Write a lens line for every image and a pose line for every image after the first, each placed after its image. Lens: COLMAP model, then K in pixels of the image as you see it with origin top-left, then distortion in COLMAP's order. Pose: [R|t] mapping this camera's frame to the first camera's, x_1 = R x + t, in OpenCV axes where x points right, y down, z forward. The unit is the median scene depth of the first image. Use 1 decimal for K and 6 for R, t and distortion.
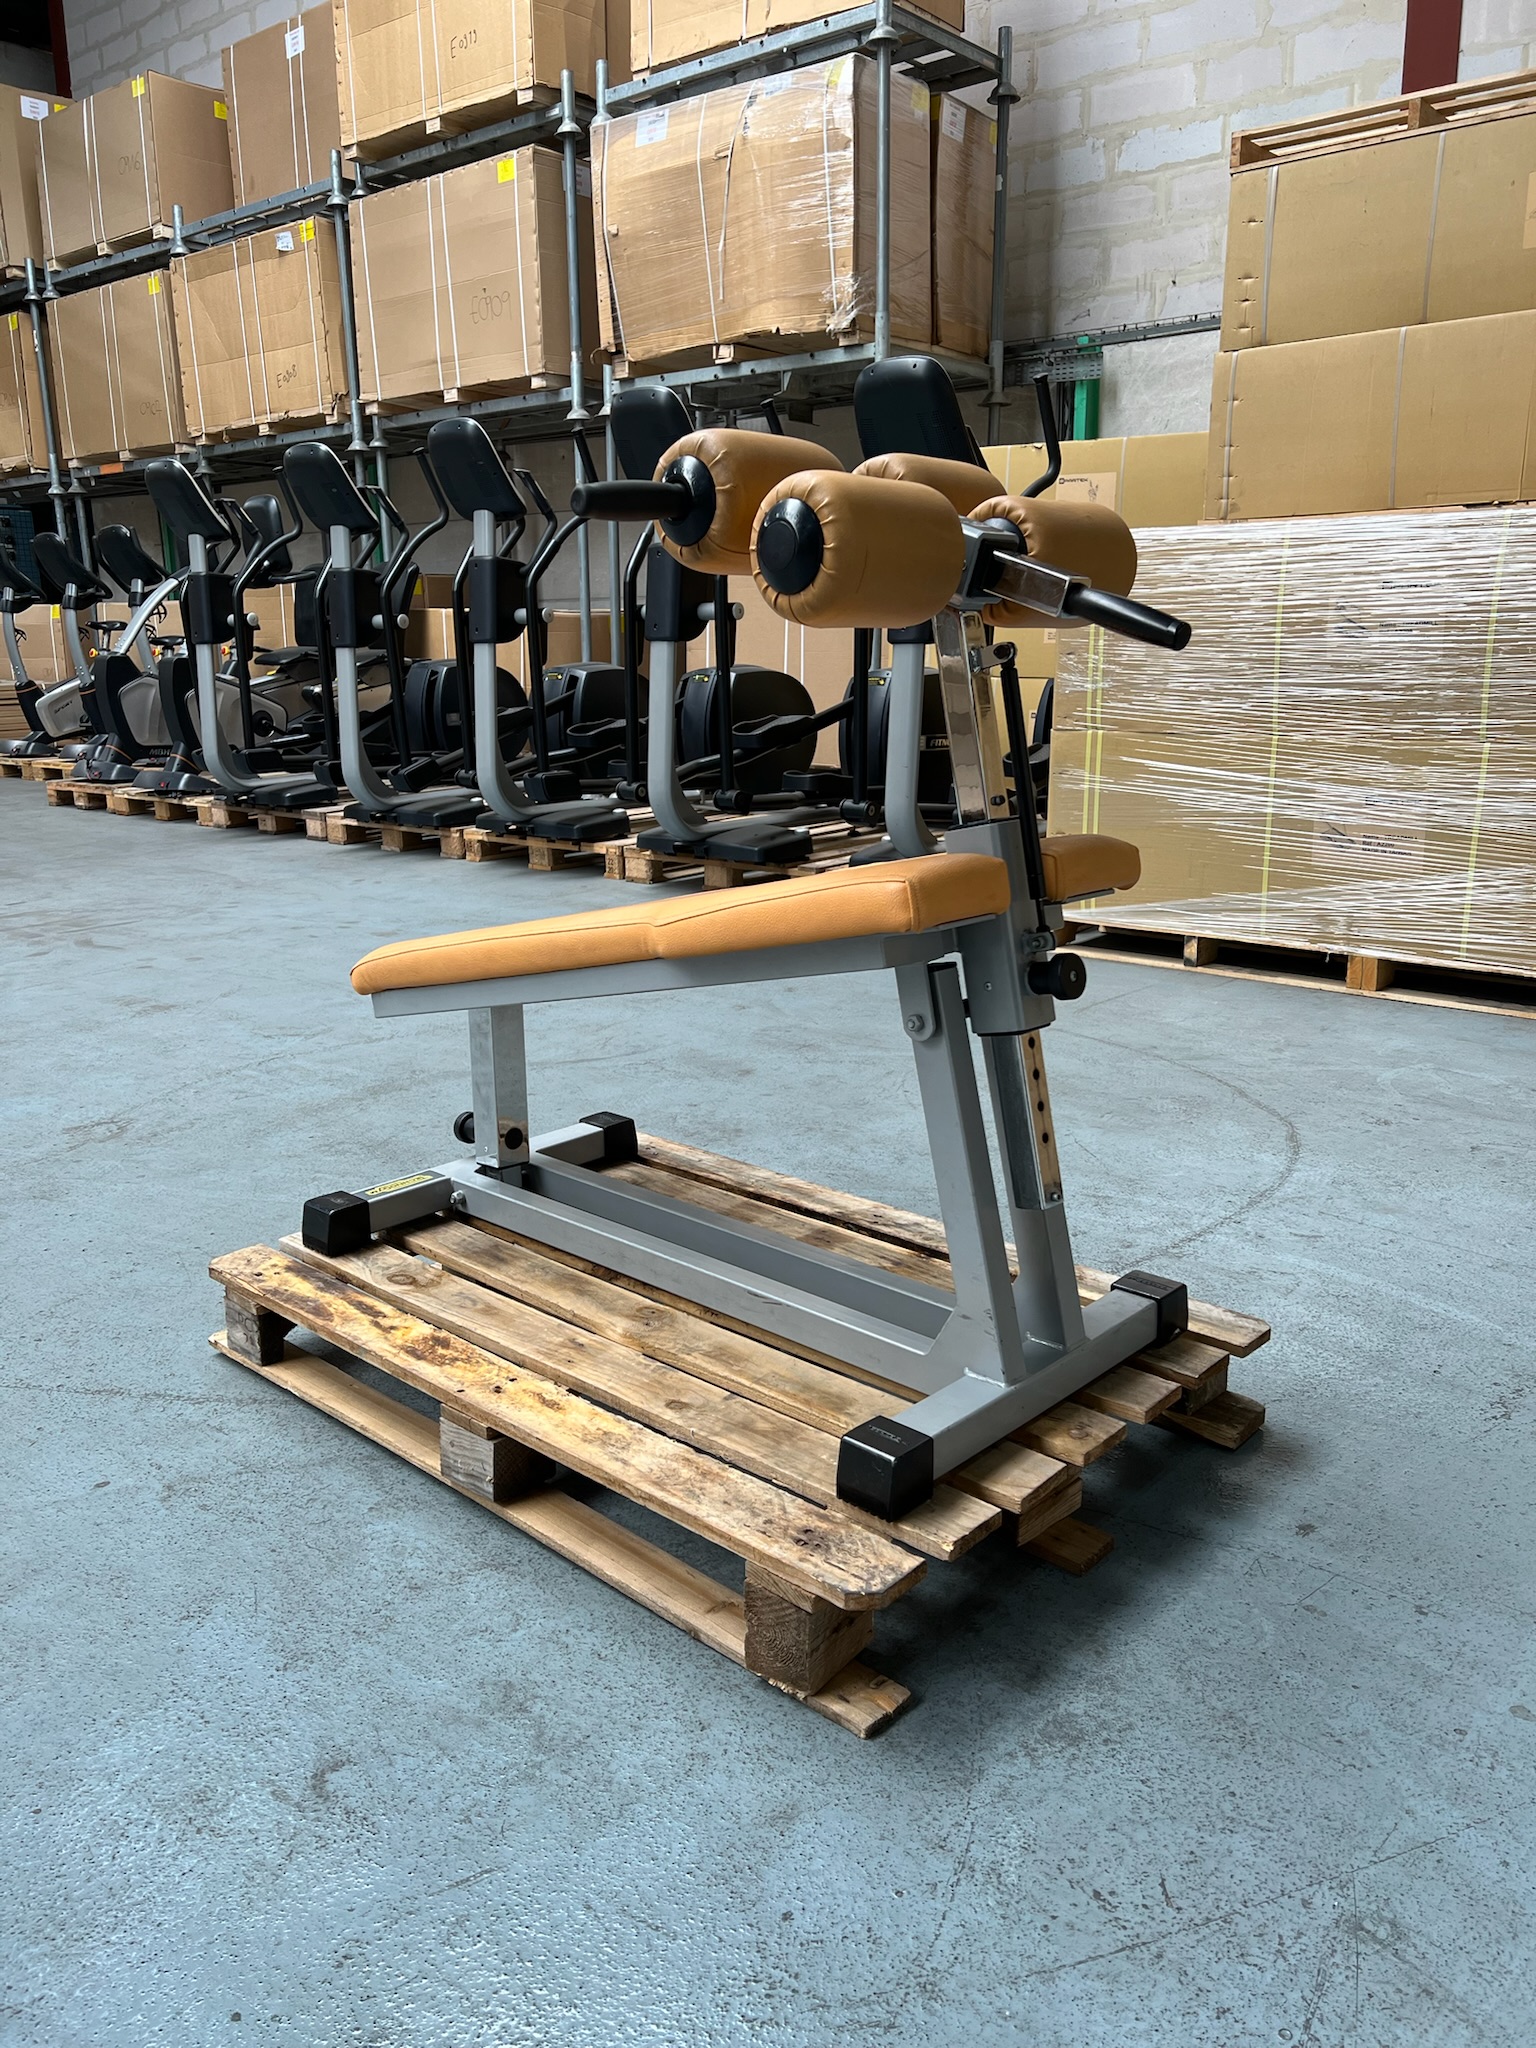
lens RADIAL K [[1542.6, 0, 764.5], [0, 1542.6, 1003.6], [0, 0, 1]] dist [0.057941, -0.071198]
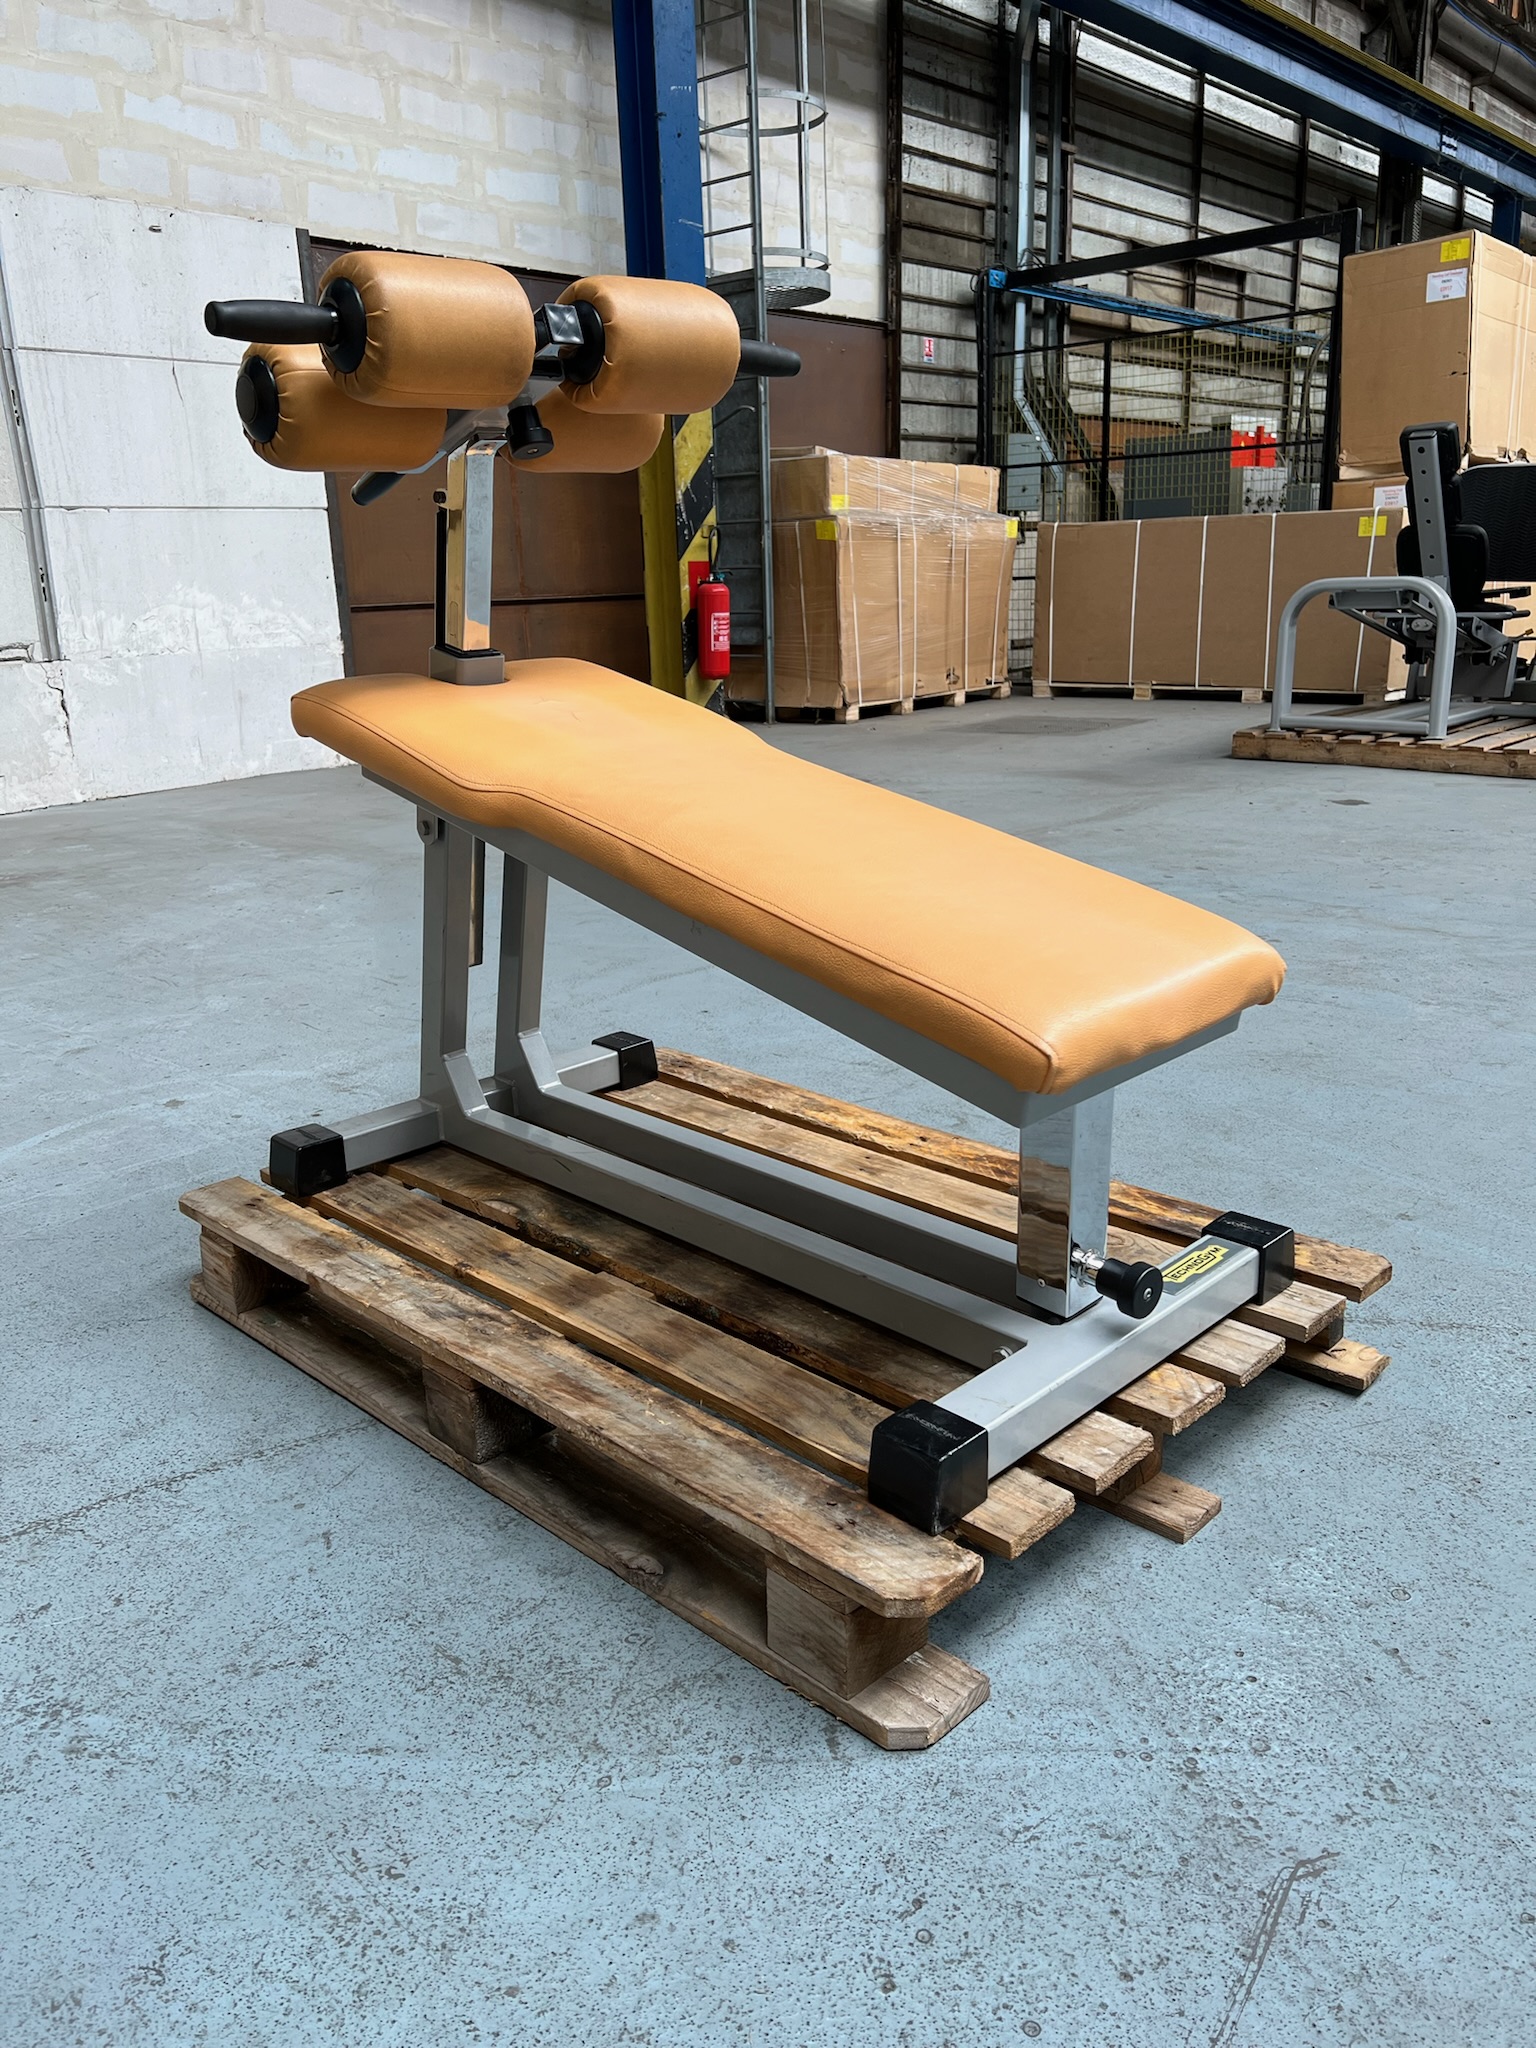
lens RADIAL K [[1543.2, 0, 768.0], [0, 1543.2, 1024.0], [0, 0, 1]] dist [0.060011, -0.002286]
pose [[-0.998229, 0.035042, 0.048064, -0.079823], [0.054549, 0.861485, 0.504844, -0.282791], [-0.023716, 0.506572, -0.861871, 1.356334]]
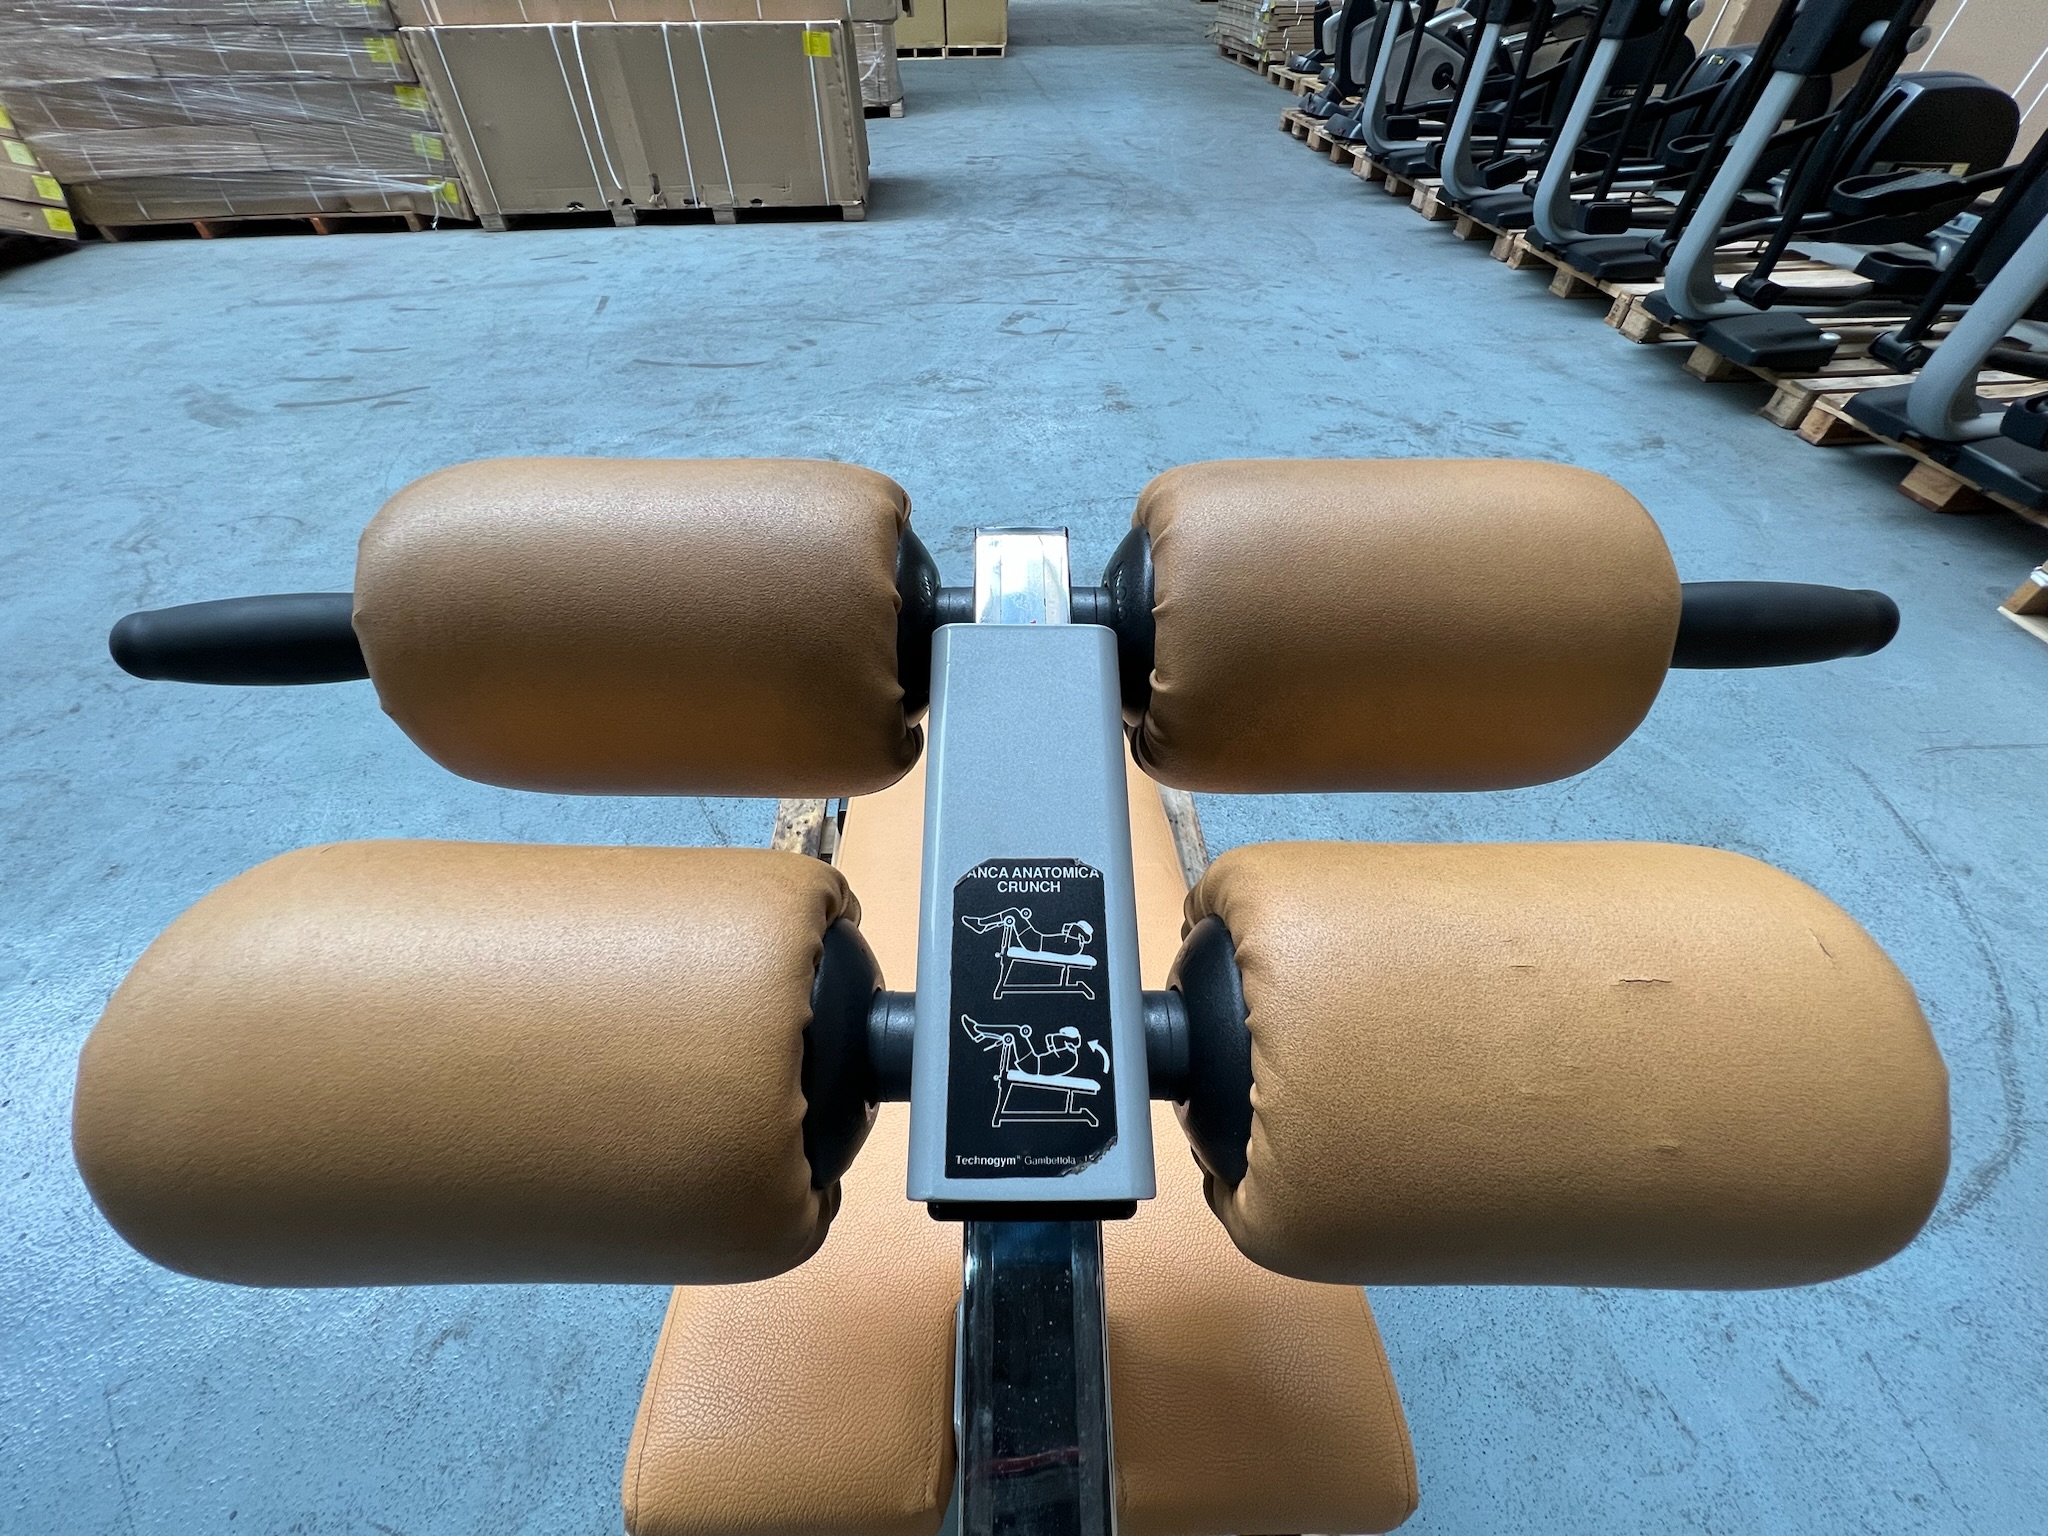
lens RADIAL K [[822.1, 0, 1015.8], [0, 822.1, 767.2], [0, 0, 1]] dist [0.000234, 0.000047]
pose [[0.709471, 0.515649, -0.480372, 0.109916], [-0.170331, 0.786893, 0.593116, -0.270147], [0.683841, -0.338976, 0.646109, 0.569466]]
